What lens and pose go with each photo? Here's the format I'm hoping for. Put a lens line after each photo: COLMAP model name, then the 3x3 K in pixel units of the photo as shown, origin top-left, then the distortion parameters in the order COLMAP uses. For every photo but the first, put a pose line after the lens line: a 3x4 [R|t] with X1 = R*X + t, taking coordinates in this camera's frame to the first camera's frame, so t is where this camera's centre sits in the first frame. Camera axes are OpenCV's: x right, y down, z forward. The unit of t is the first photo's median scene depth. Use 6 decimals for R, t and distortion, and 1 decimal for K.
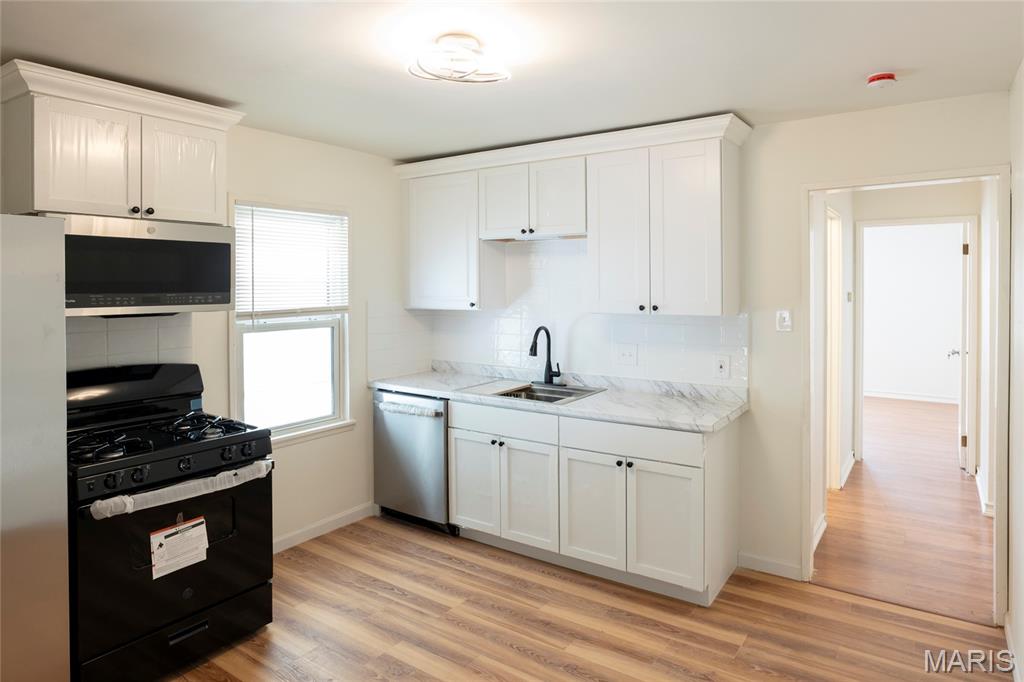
lens RADIAL K [[611.8, 0, 511.5], [0, 611.8, 295.4], [0, 0, 1]] dist [-0.033116, 0.024670]
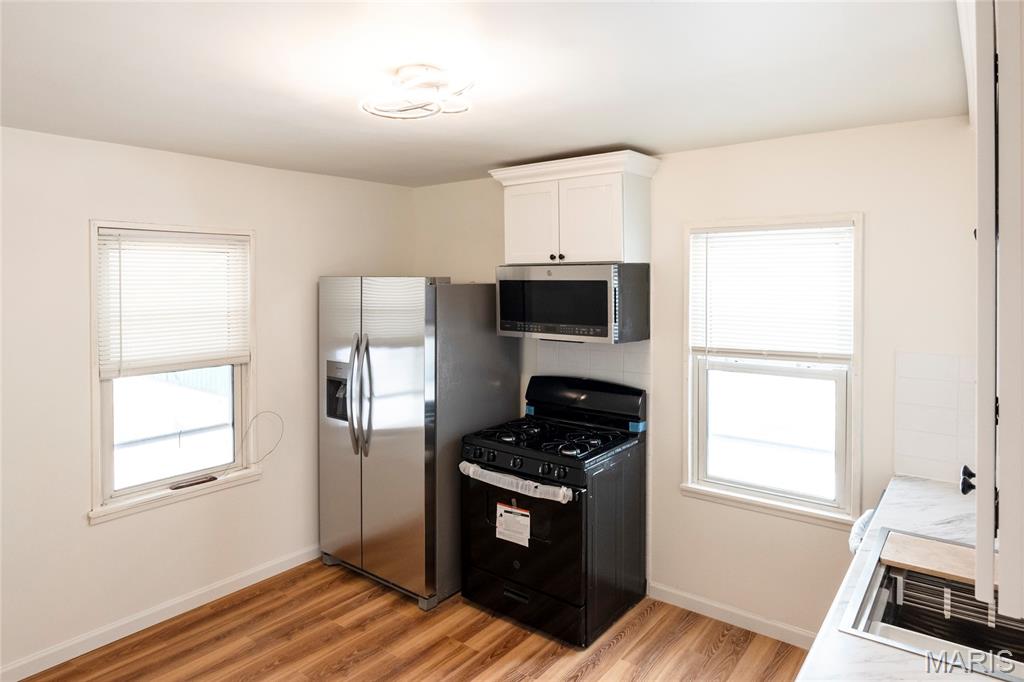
lens RADIAL K [[611.8, 0, 511.5], [0, 611.8, 295.4], [0, 0, 1]] dist [-0.033116, 0.024670]
pose [[-0.045335, 0.029369, -0.998540, 0.534158], [-0.017724, 0.999387, 0.030198, -0.078341], [0.998815, 0.019067, -0.044787, 0.779124]]
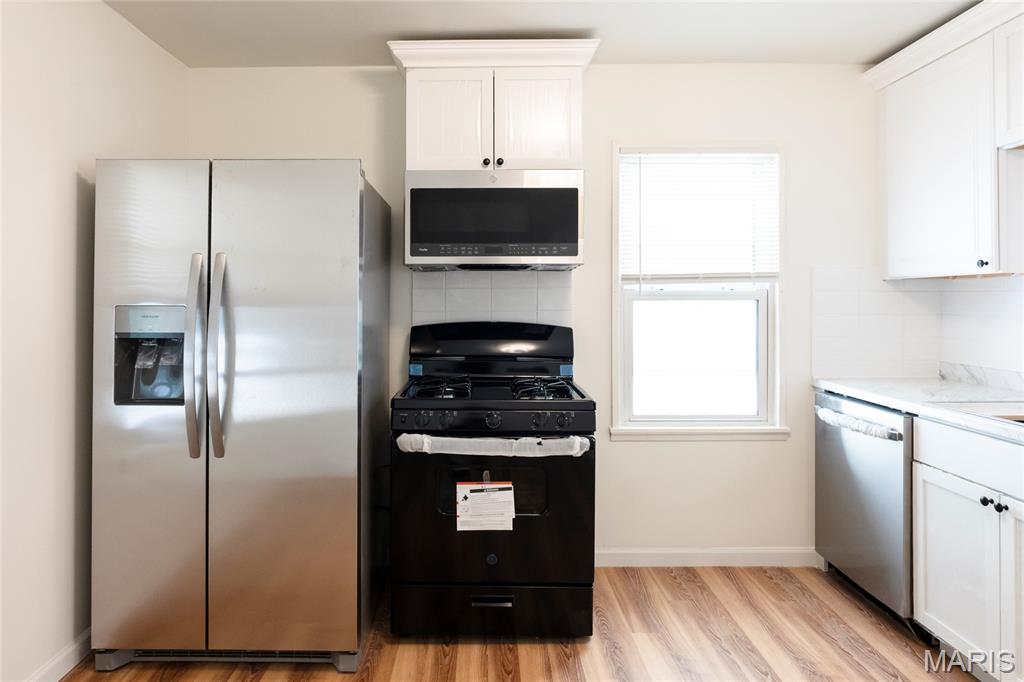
lens RADIAL K [[618.8, 0, 477.3], [0, 618.8, 298.2], [0, 0, 1]] dist [-0.034919, 0.021720]
pose [[0.567641, 0.002117, -0.823274, 0.172126], [-0.018036, 0.999789, -0.009865, 0.076203], [0.823079, 0.020448, 0.567559, 0.329155]]
